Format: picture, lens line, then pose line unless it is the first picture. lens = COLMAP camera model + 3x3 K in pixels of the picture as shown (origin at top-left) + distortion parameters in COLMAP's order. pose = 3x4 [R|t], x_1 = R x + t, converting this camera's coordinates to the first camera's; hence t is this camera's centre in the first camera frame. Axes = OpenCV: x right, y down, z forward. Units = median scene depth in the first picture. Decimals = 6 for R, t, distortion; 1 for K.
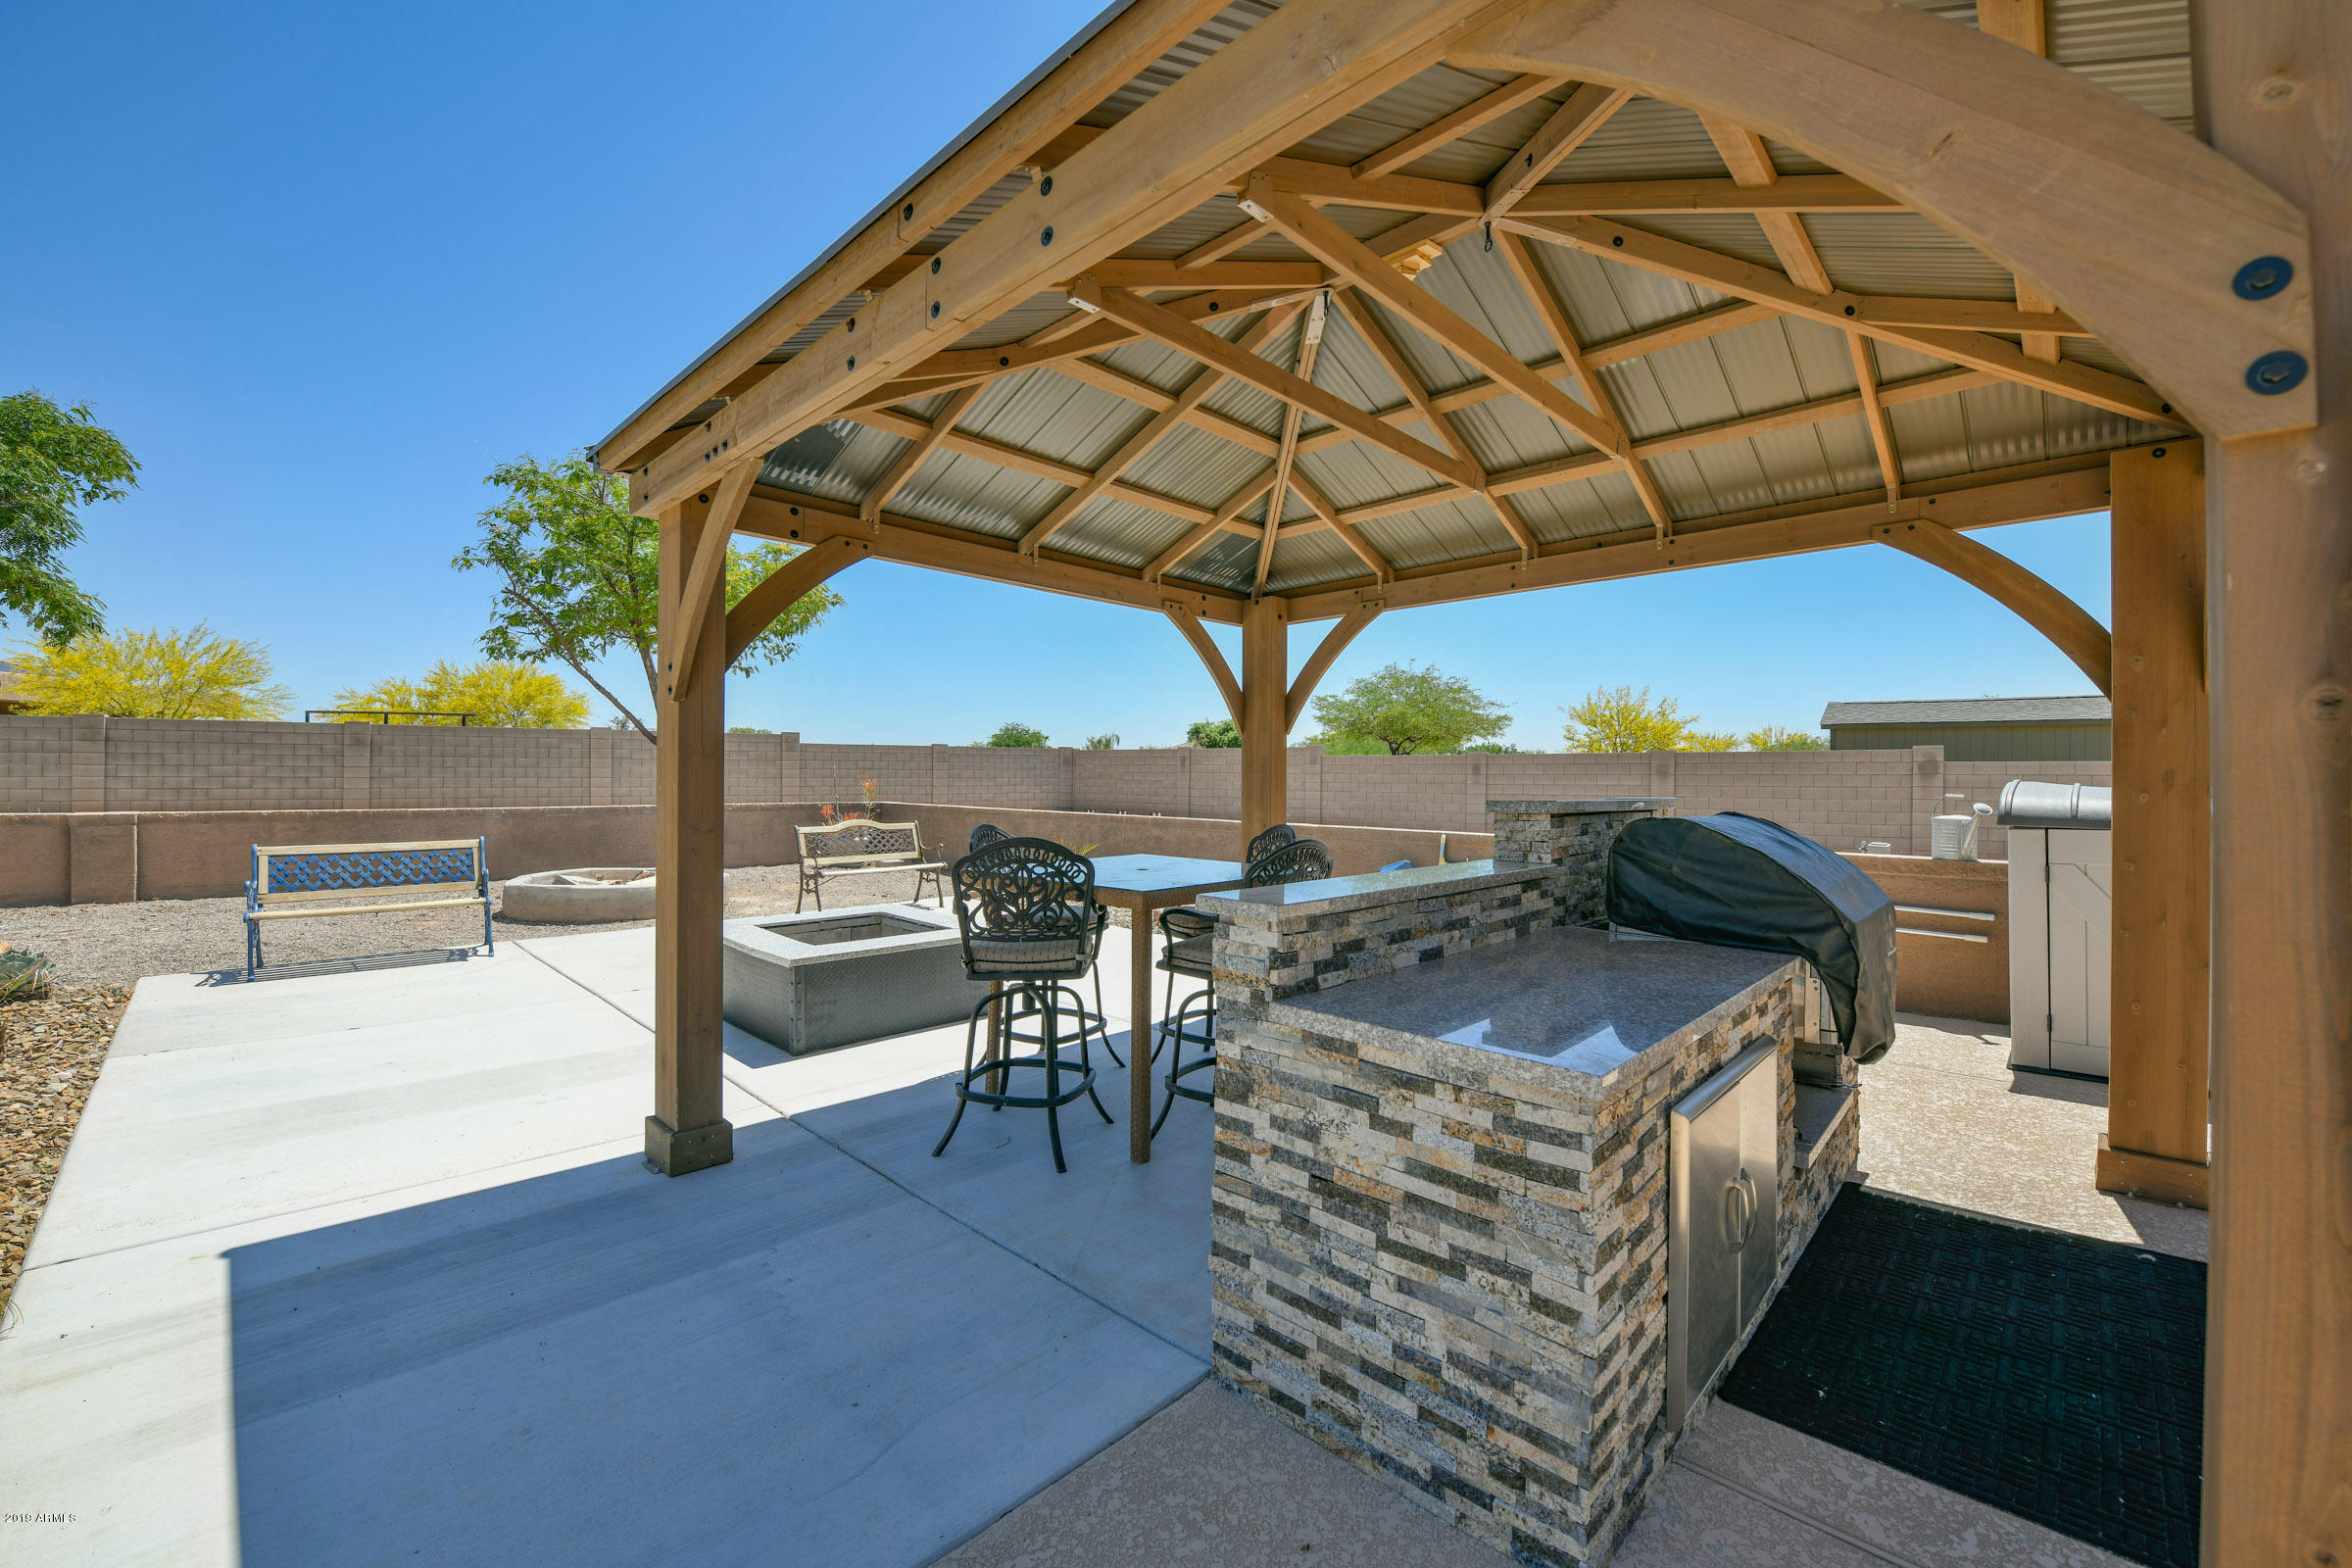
lens RADIAL K [[939.8, 0, 1179.4], [0, 939.8, 772.1], [0, 0, 1]] dist [-0.020942, -0.000474]
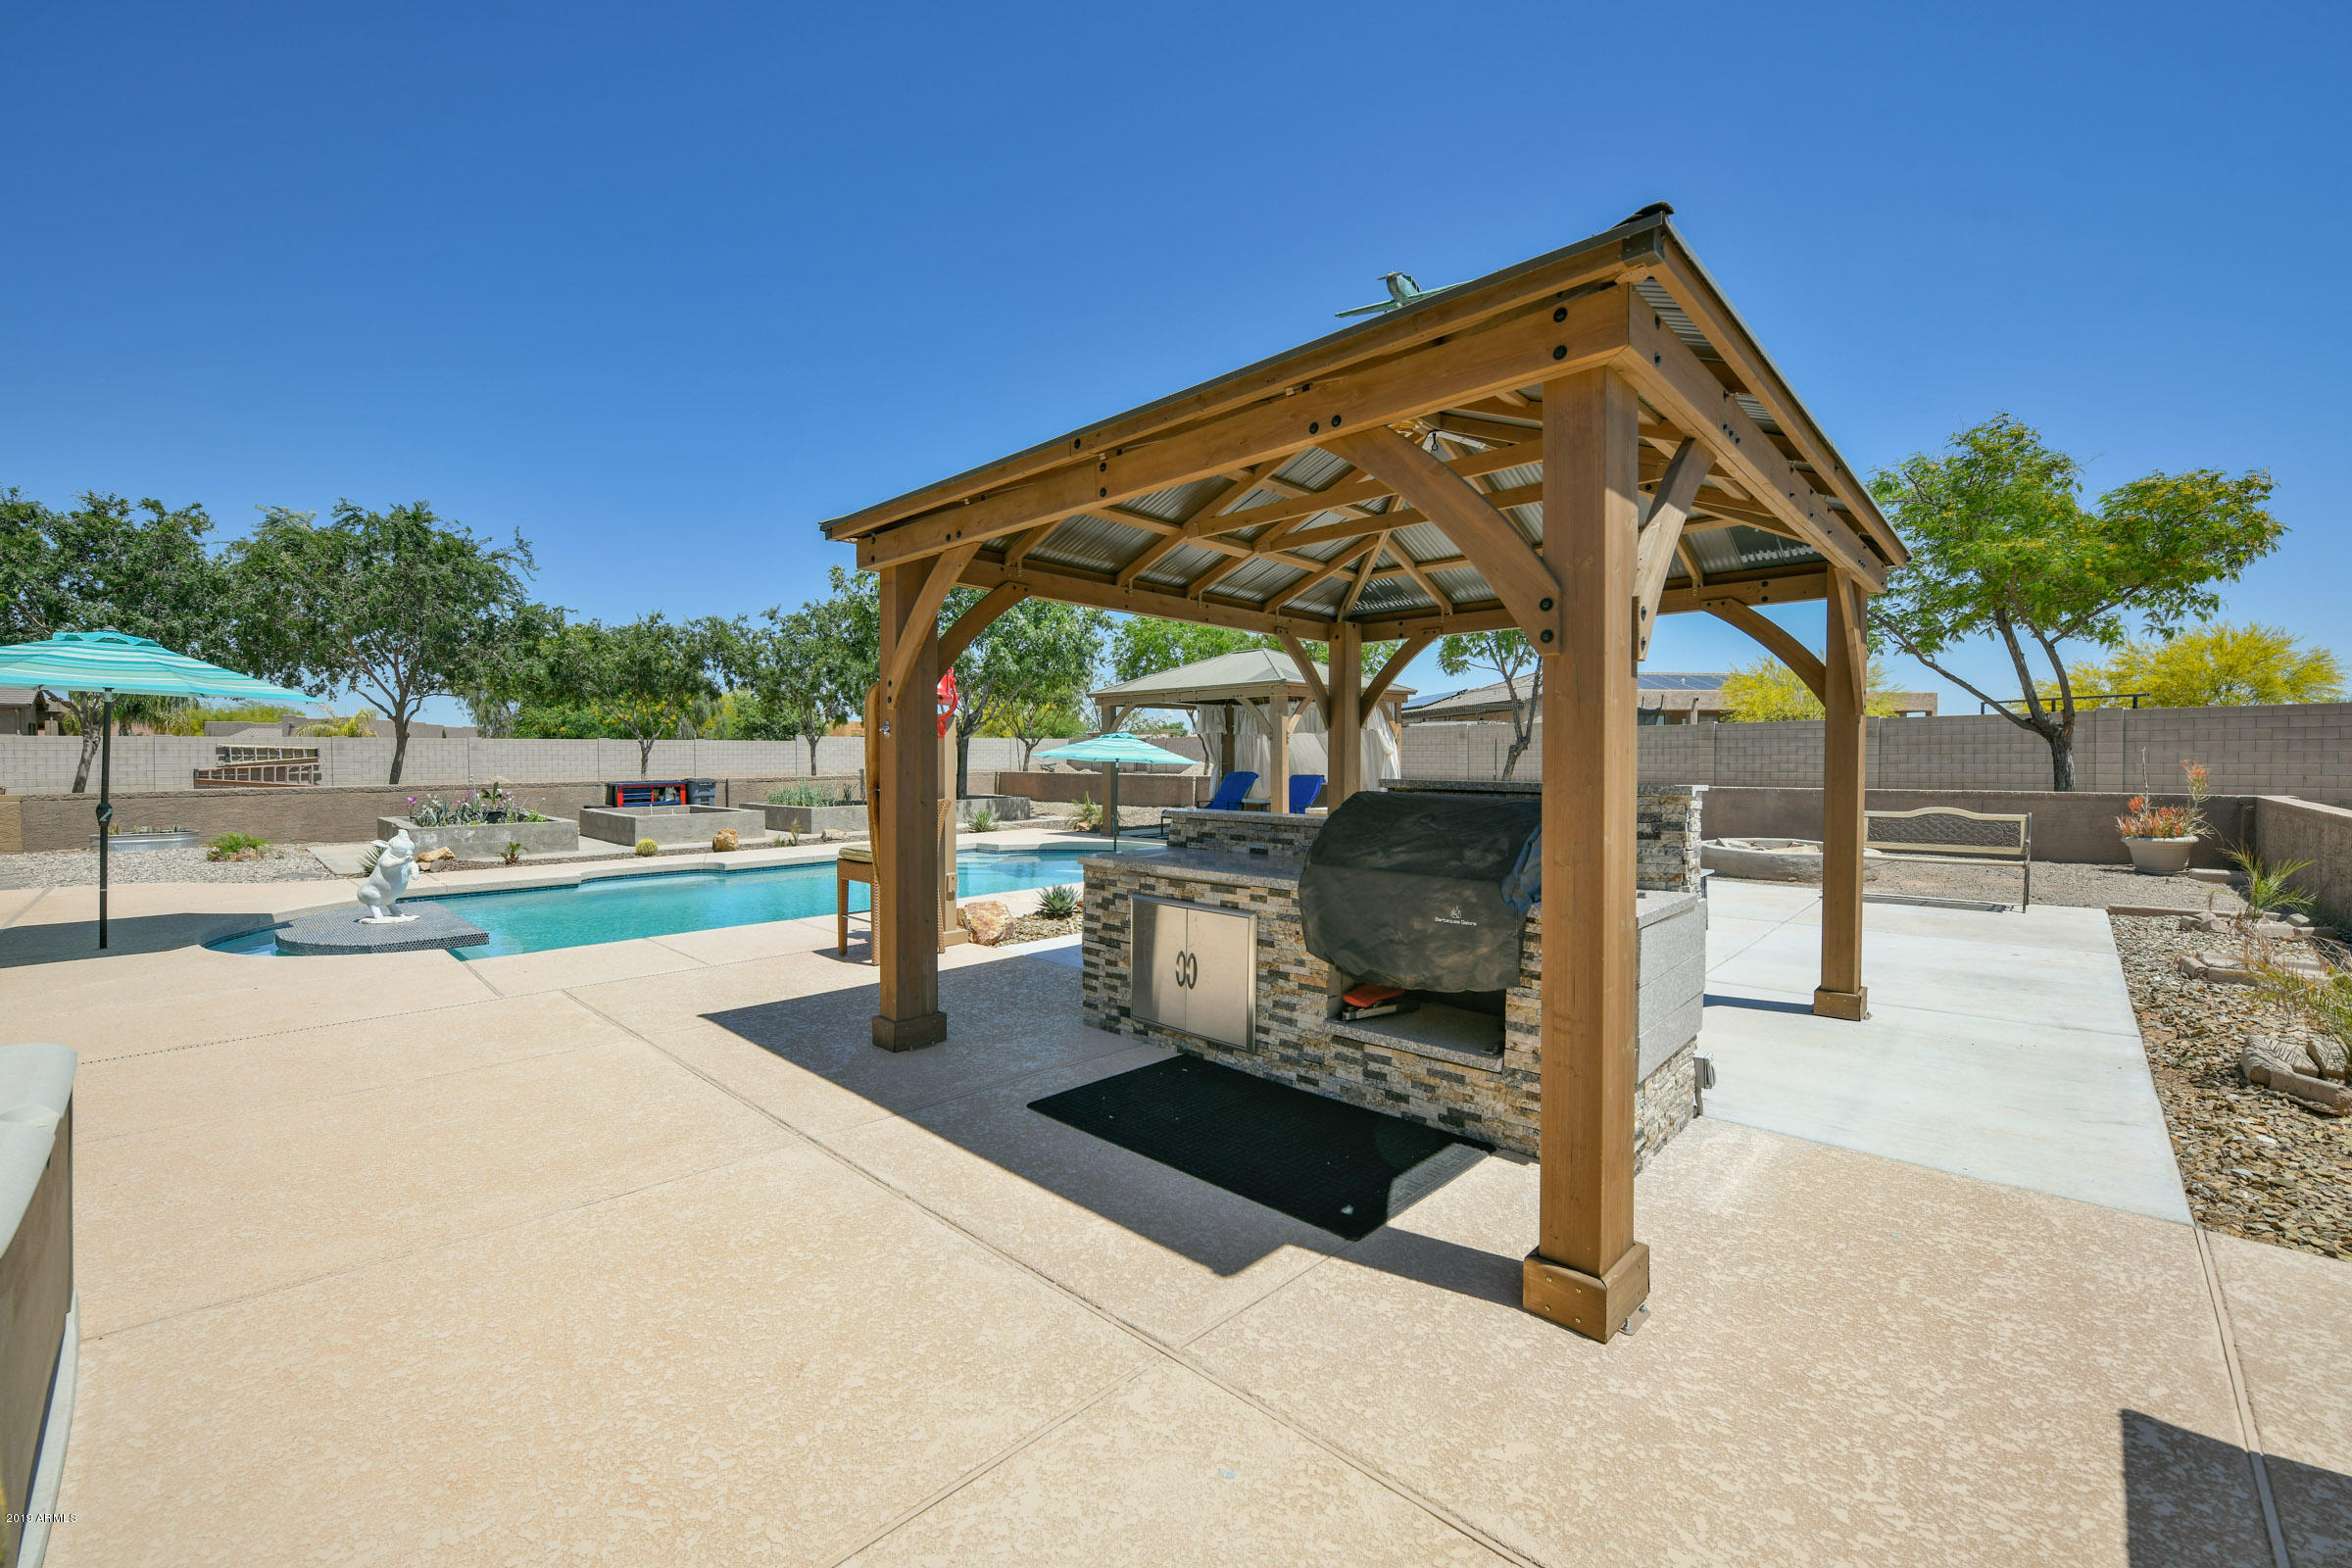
lens RADIAL K [[939.8, 0, 1180.0], [0, 939.8, 775.2], [0, 0, 1]] dist [-0.020942, -0.000474]
pose [[0.004986, 0.010637, -0.999931, 0.347080], [0.007818, 0.999912, 0.010676, 0.001289], [0.999957, -0.007871, 0.004903, 0.125385]]
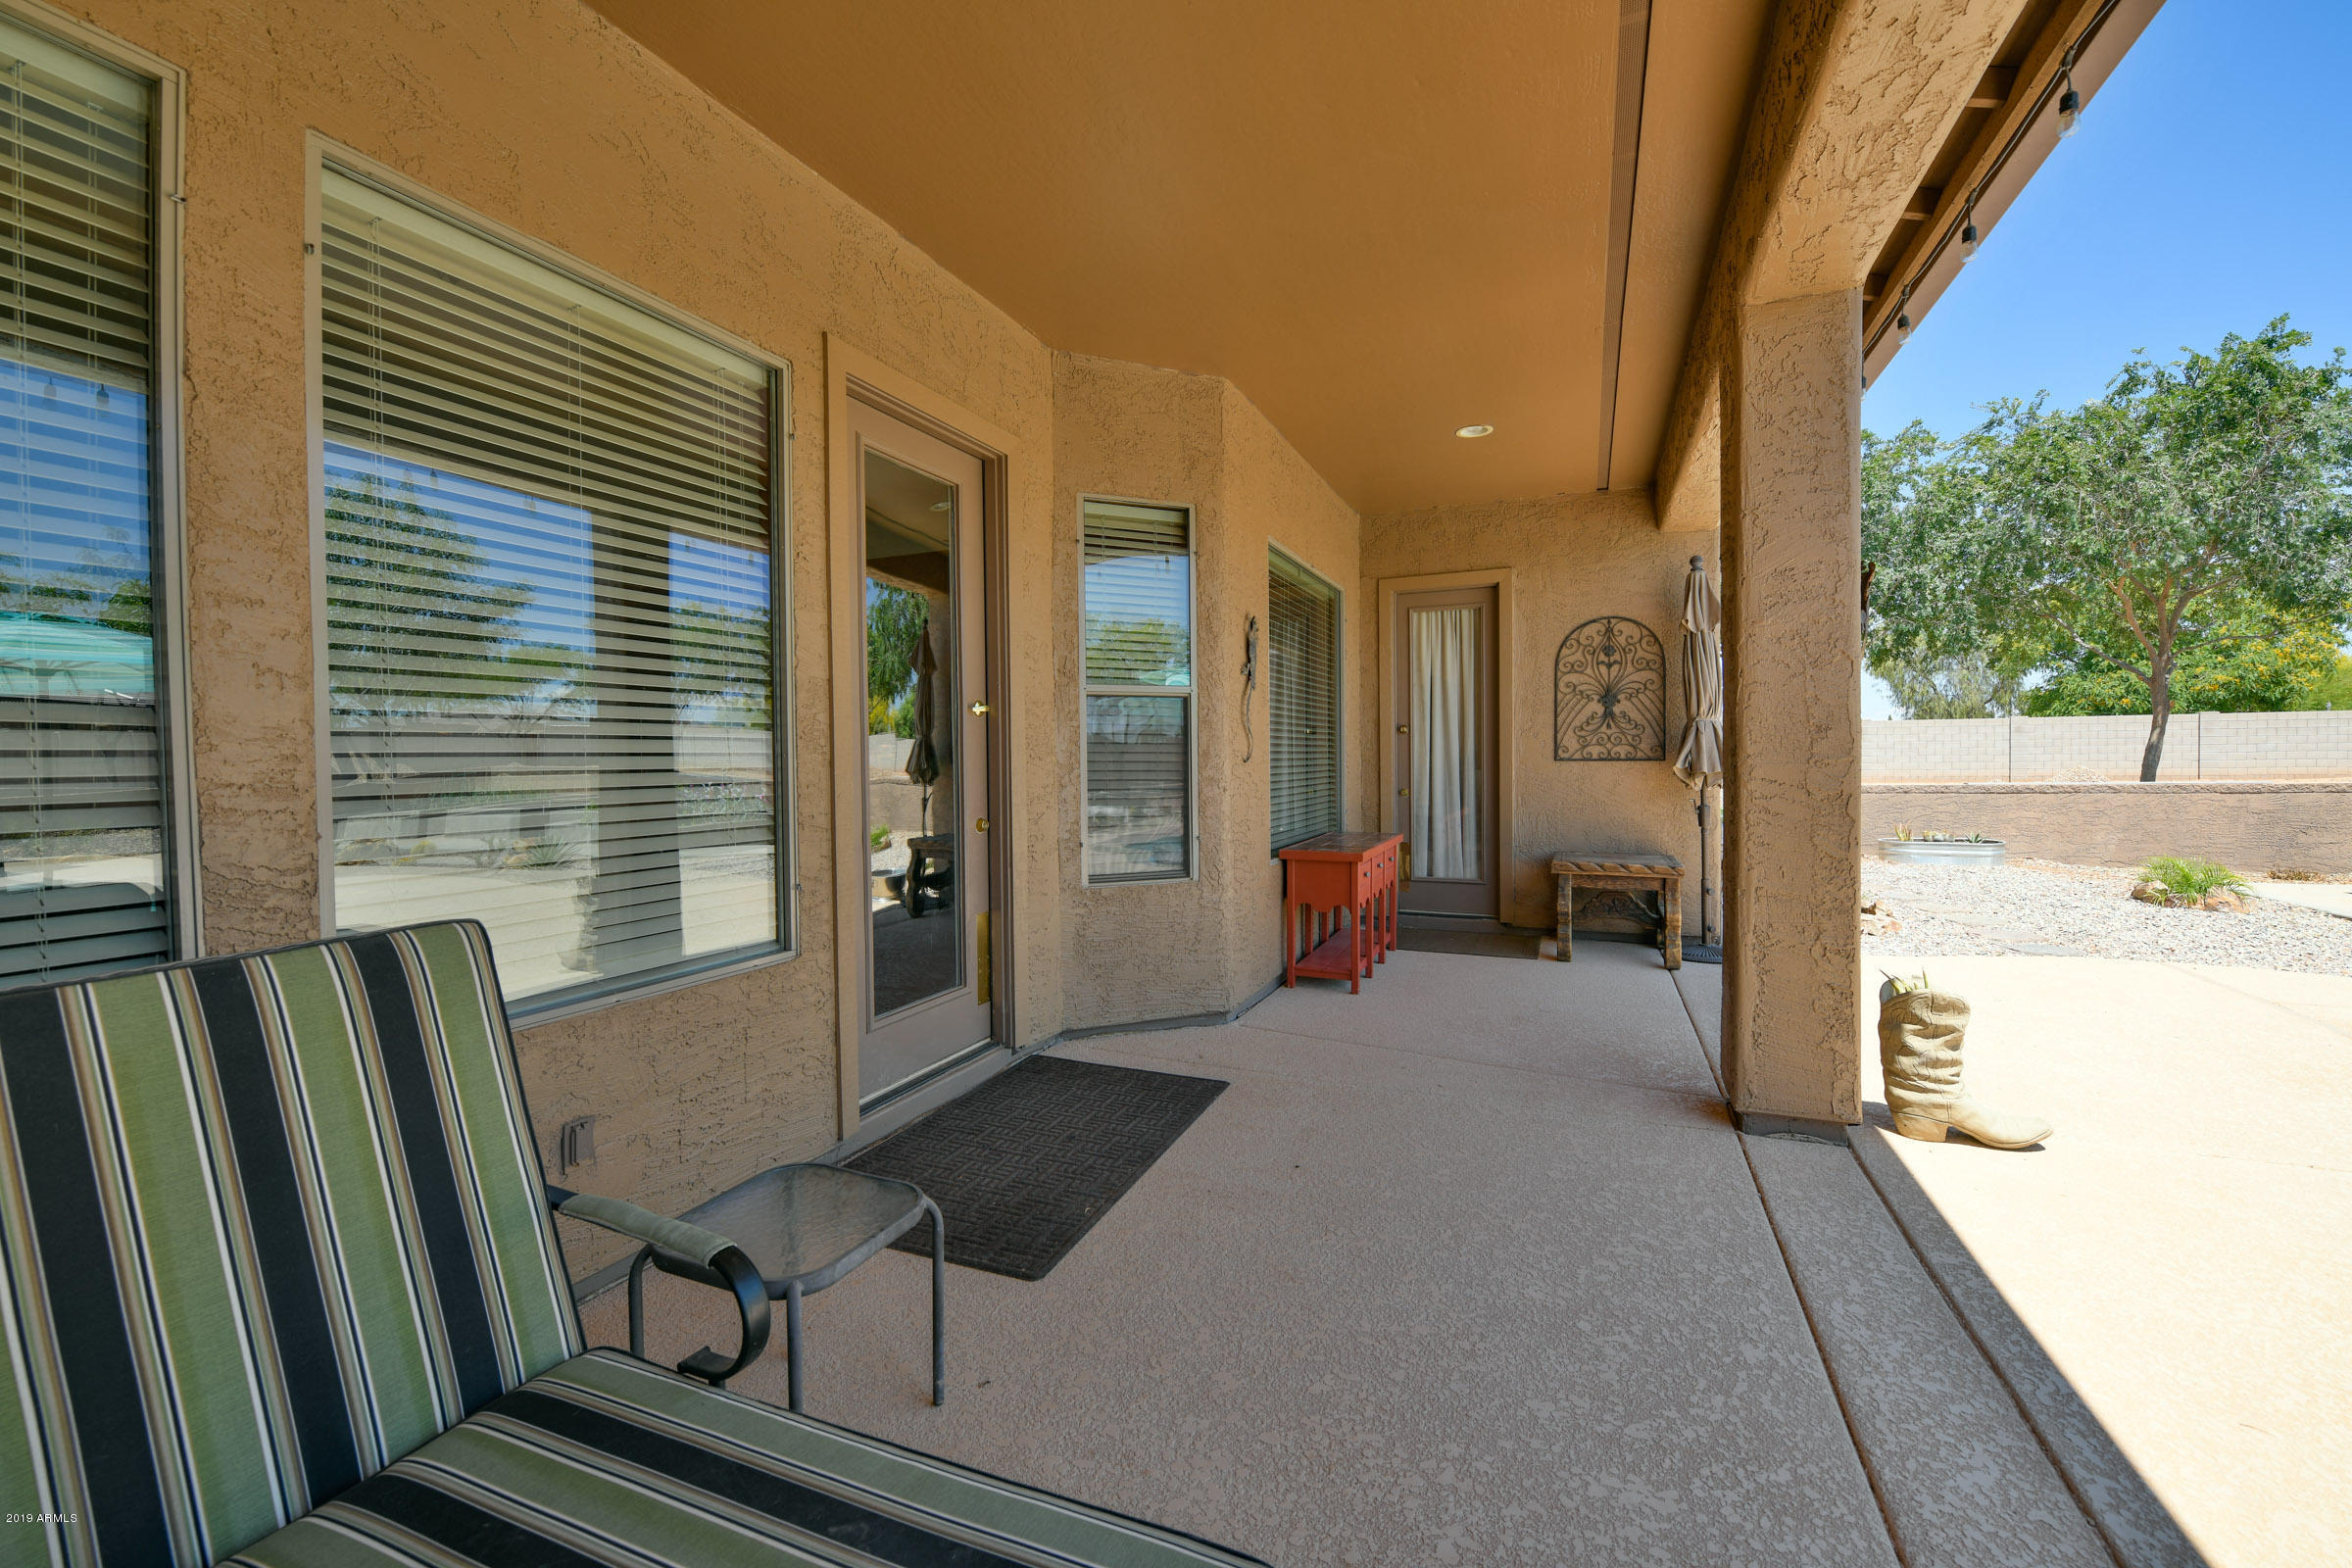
lens RADIAL K [[939.8, 0, 1175.1], [0, 939.8, 773.6], [0, 0, 1]] dist [-0.020942, -0.000474]
pose [[-0.938569, 0.008102, -0.344998, 0.195330], [0.003588, 0.999899, 0.013722, -0.000306], [0.345074, 0.011641, -0.938503, -0.446208]]
